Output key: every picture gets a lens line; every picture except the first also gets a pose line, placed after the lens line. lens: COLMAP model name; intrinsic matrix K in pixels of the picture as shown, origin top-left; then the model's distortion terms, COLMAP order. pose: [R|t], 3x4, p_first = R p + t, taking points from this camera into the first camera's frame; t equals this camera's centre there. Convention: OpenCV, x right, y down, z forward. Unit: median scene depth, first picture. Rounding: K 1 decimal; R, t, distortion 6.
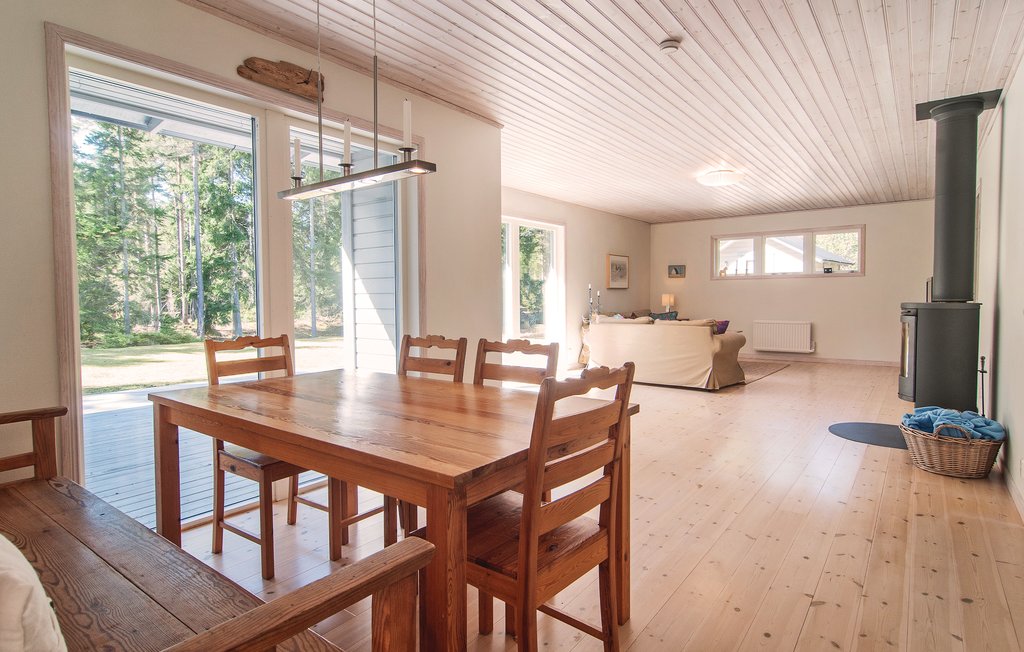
lens RADIAL K [[608.2, 0, 482.2], [0, 608.2, 321.5], [0, 0, 1]] dist [-0.000802, -0.000683]
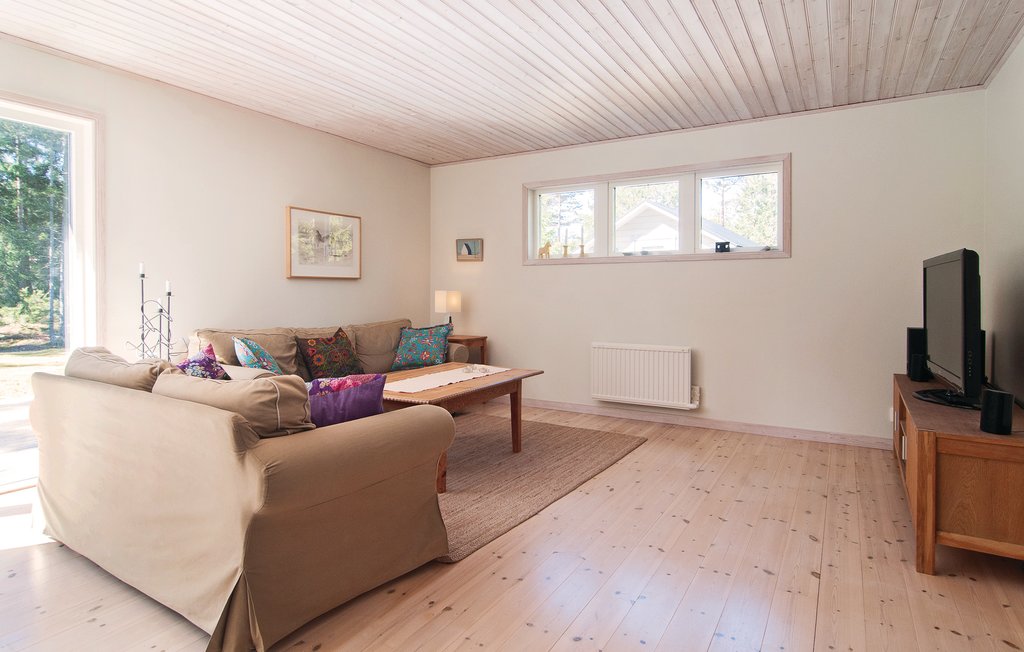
lens RADIAL K [[562.1, 0, 513.0], [0, 562.1, 295.7], [0, 0, 1]] dist [0.000813, -0.000203]
pose [[0.993333, 0.007910, 0.115011, 0.338531], [-0.003928, 0.999386, -0.034812, -0.025969], [-0.115216, 0.034128, 0.992754, 0.551003]]
